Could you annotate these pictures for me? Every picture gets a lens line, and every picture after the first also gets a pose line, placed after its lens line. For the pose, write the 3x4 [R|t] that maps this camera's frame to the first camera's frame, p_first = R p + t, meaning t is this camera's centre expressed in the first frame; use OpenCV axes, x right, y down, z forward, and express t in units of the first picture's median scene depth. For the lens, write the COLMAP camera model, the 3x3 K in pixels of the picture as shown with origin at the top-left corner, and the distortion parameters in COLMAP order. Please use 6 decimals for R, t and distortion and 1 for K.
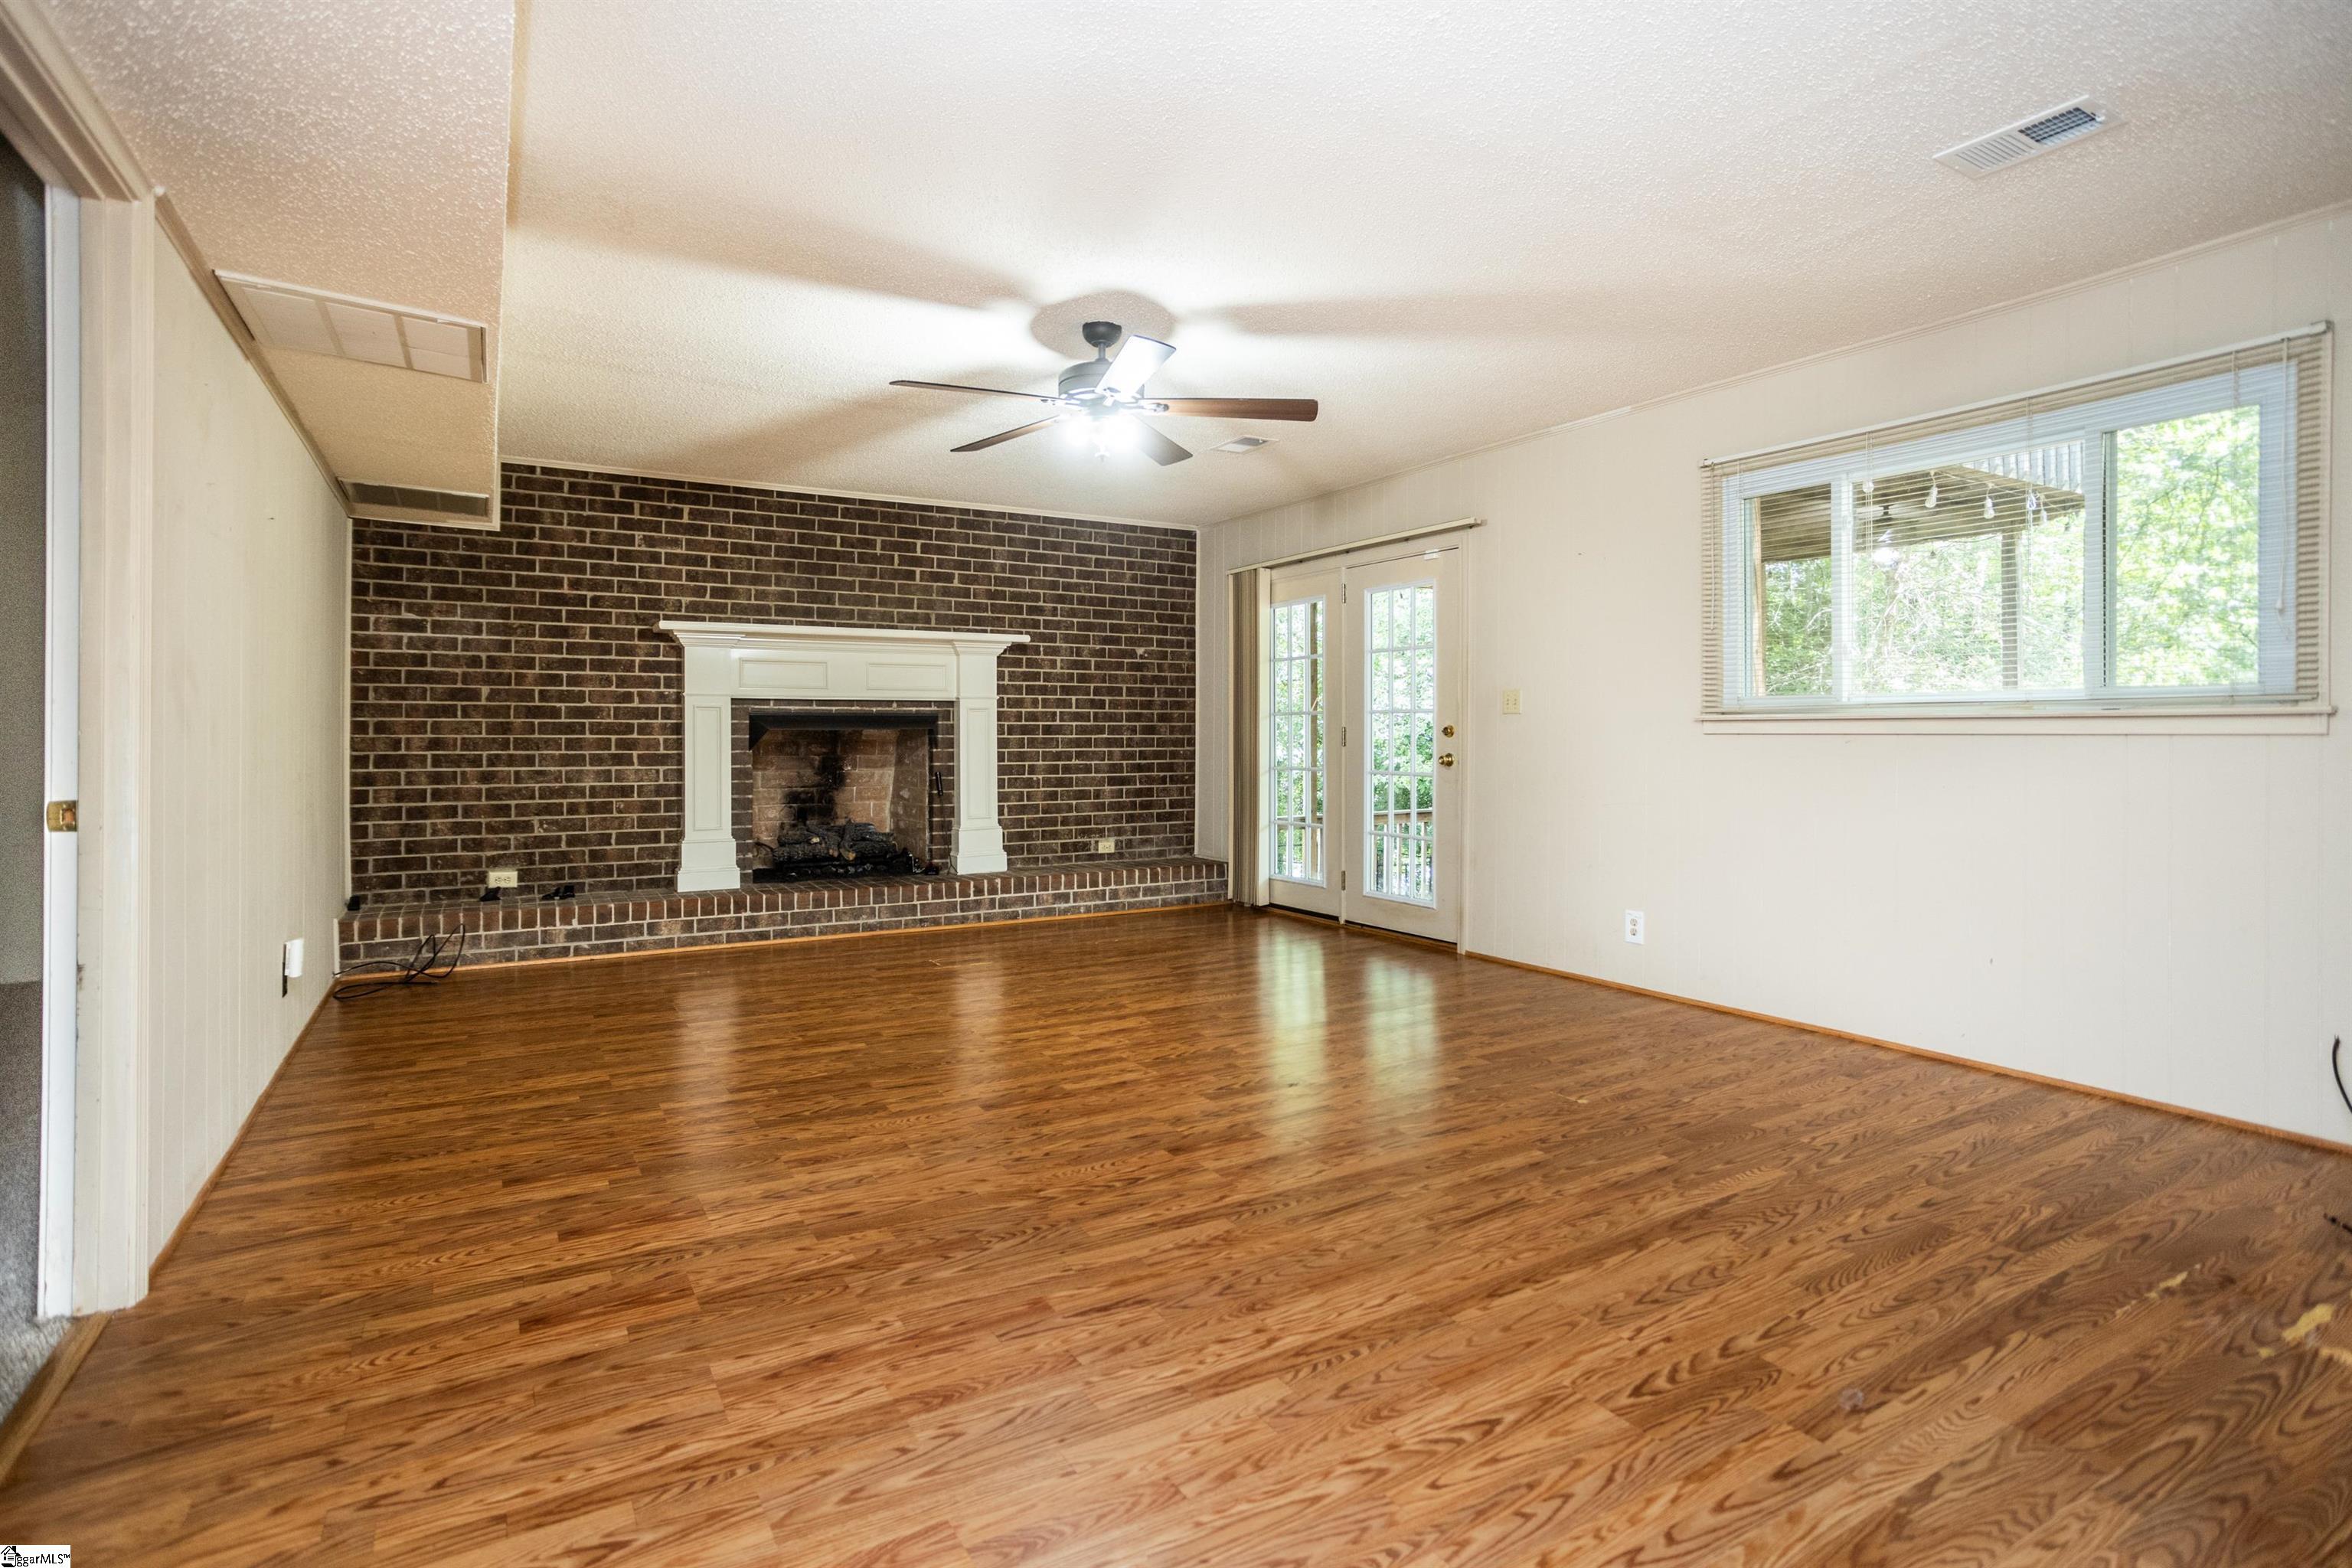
lens RADIAL K [[1155.3, 0, 1136.7], [0, 1155.3, 724.7], [0, 0, 1]] dist [-0.029398, 0.010880]
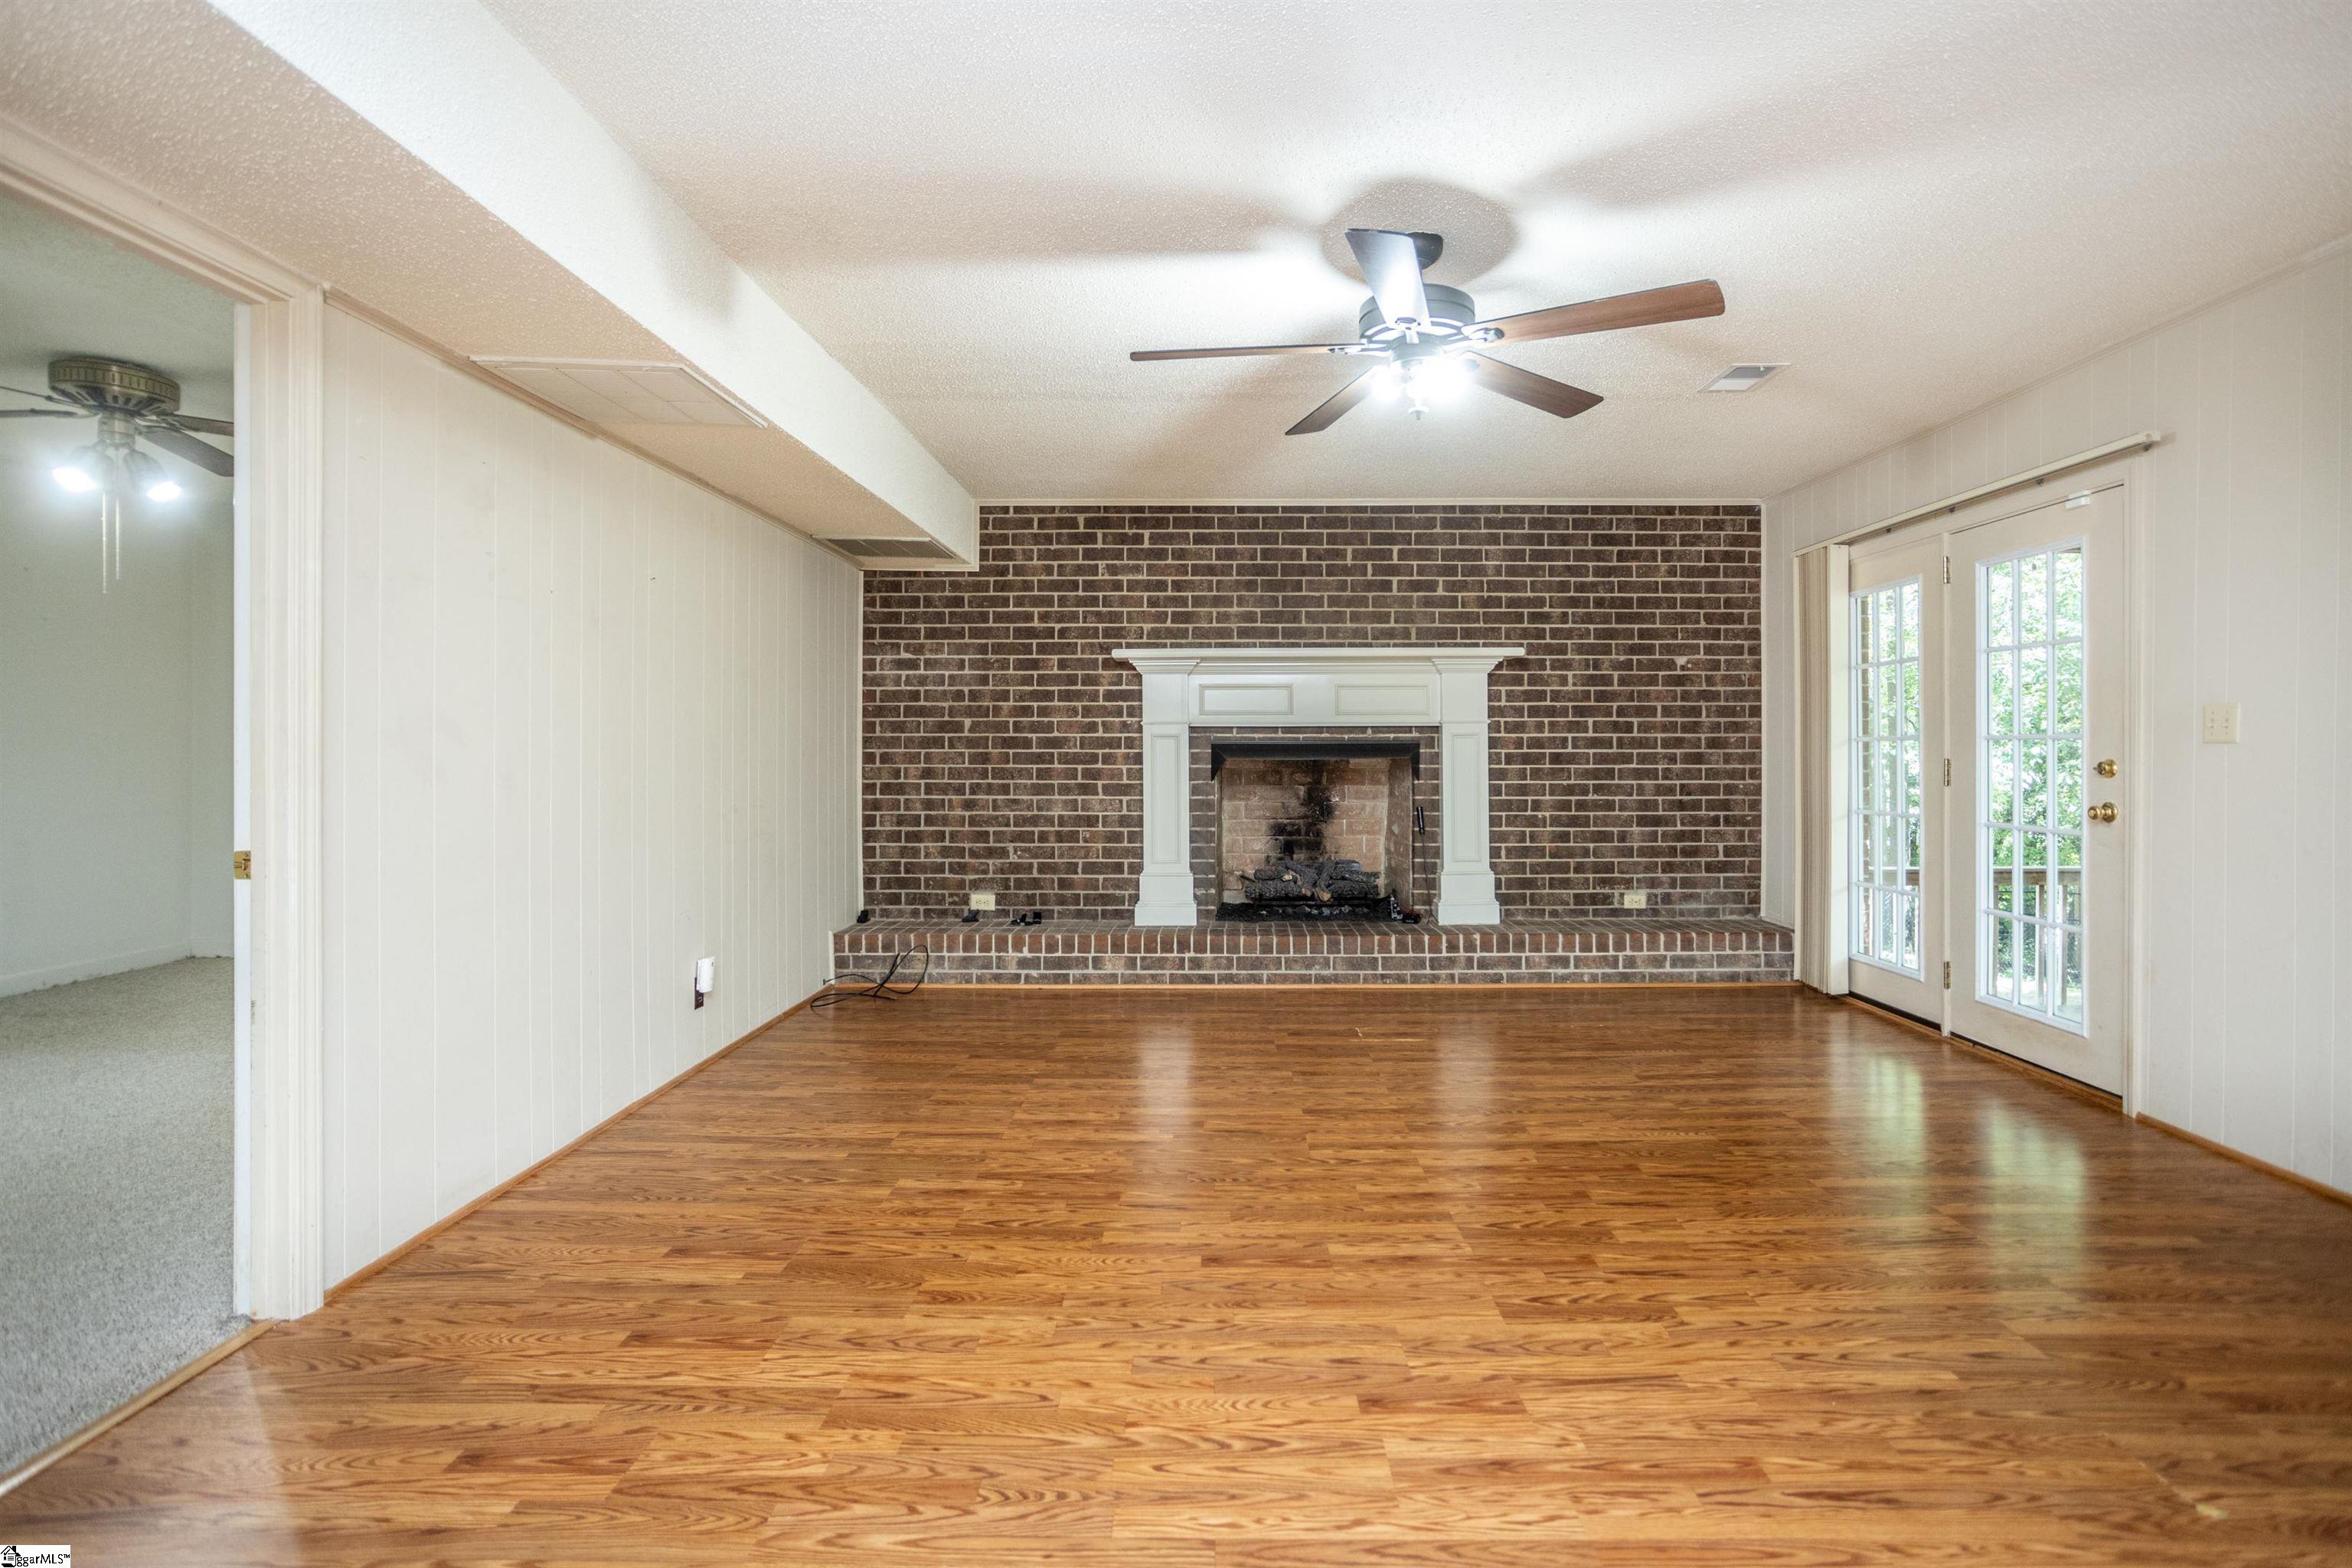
lens RADIAL K [[1155.3, 0, 1182.9], [0, 1155.3, 740.7], [0, 0, 1]] dist [-0.029398, 0.010880]
pose [[0.865337, -0.004006, -0.501175, 0.135810], [0.004241, 0.999991, -0.000670, -0.011527], [0.501173, -0.001546, 0.865346, 0.173079]]
